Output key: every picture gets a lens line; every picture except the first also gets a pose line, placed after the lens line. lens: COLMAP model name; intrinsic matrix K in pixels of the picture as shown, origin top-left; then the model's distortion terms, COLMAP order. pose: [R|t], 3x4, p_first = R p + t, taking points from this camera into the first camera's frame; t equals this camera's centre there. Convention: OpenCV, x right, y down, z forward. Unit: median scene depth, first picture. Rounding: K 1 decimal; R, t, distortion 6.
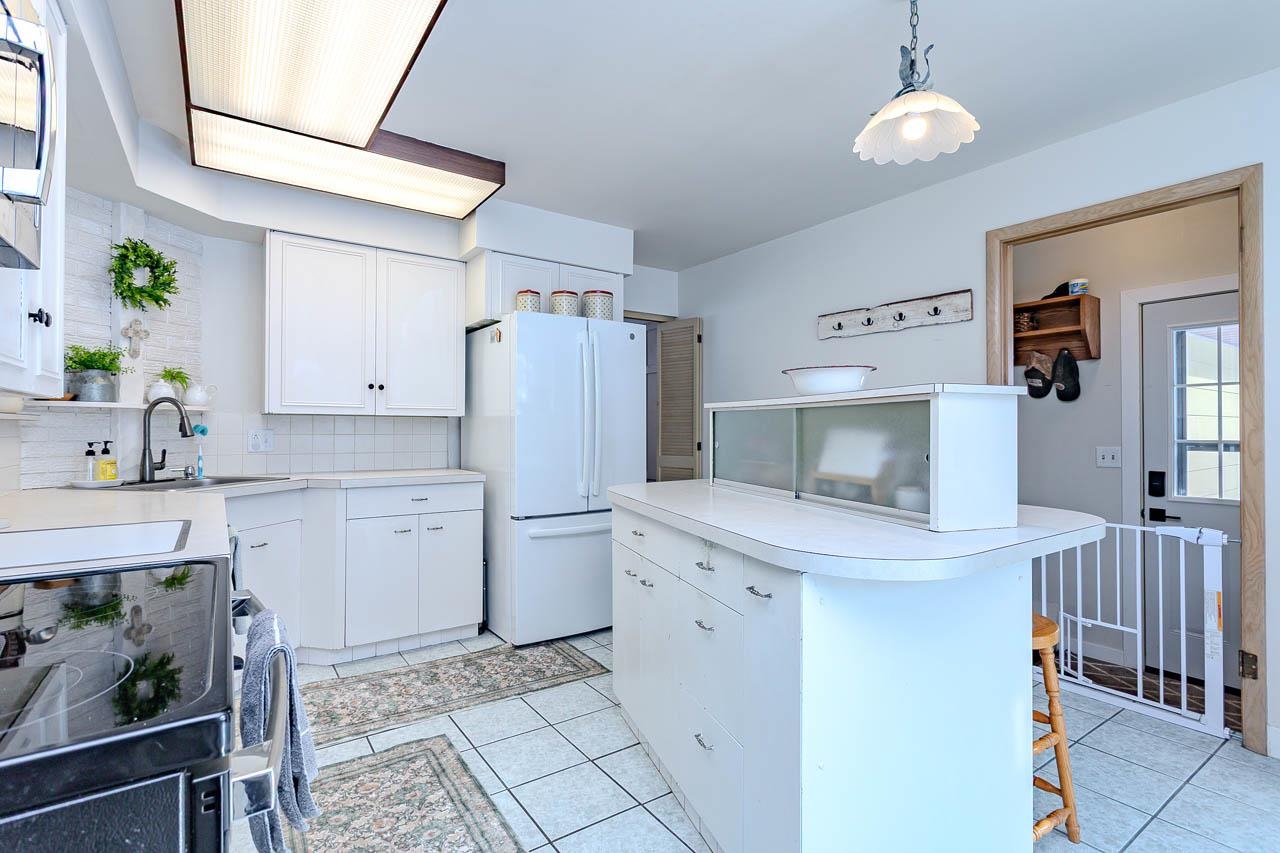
lens RADIAL K [[604.5, 0, 640.9], [0, 604.5, 425.7], [0, 0, 1]] dist [-0.002214, 0.002091]
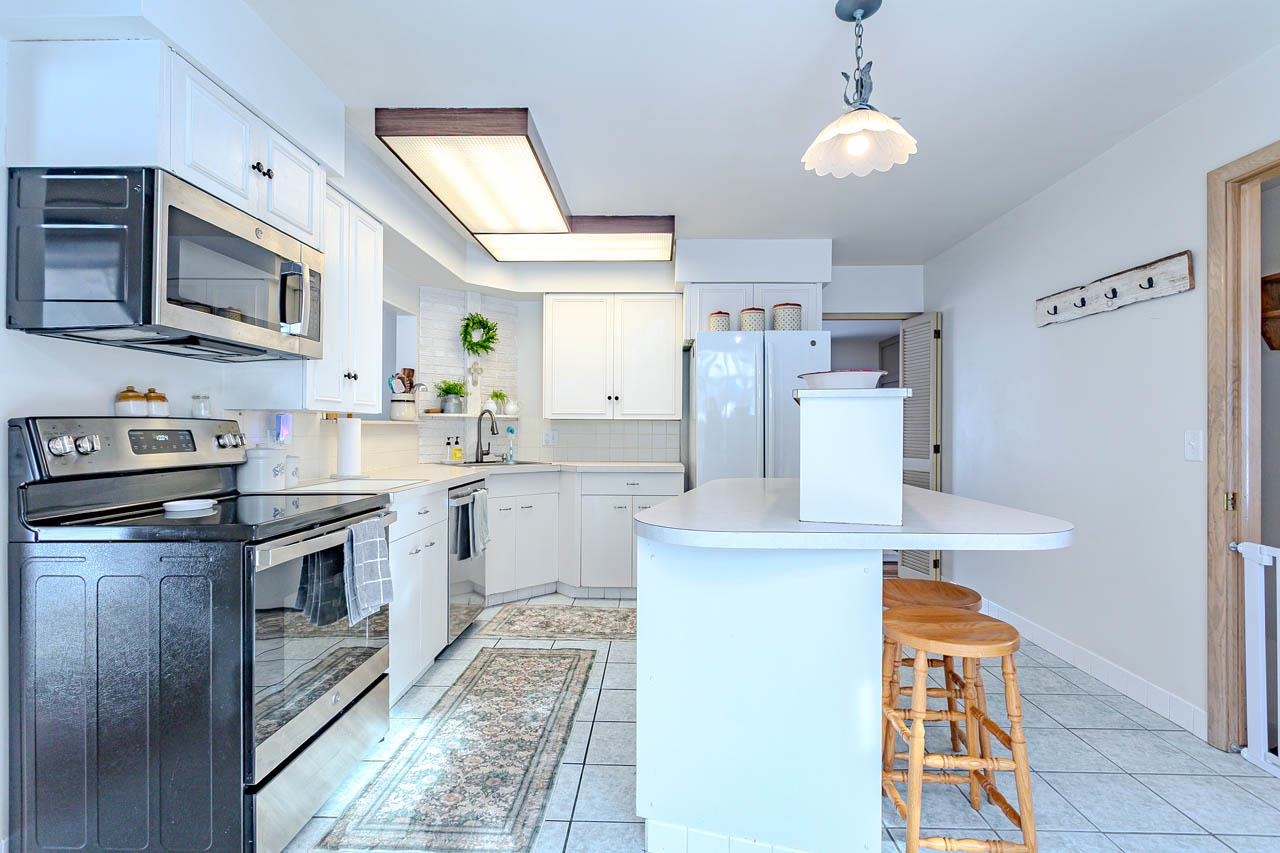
lens RADIAL K [[604.5, 0, 636.6], [0, 604.5, 428.3], [0, 0, 1]] dist [-0.002214, 0.002091]
pose [[0.804772, 0.000004, -0.593585, 0.470671], [0.001128, 0.999998, 0.001537, 0.000087], [0.593584, -0.001906, 0.804770, -0.048308]]
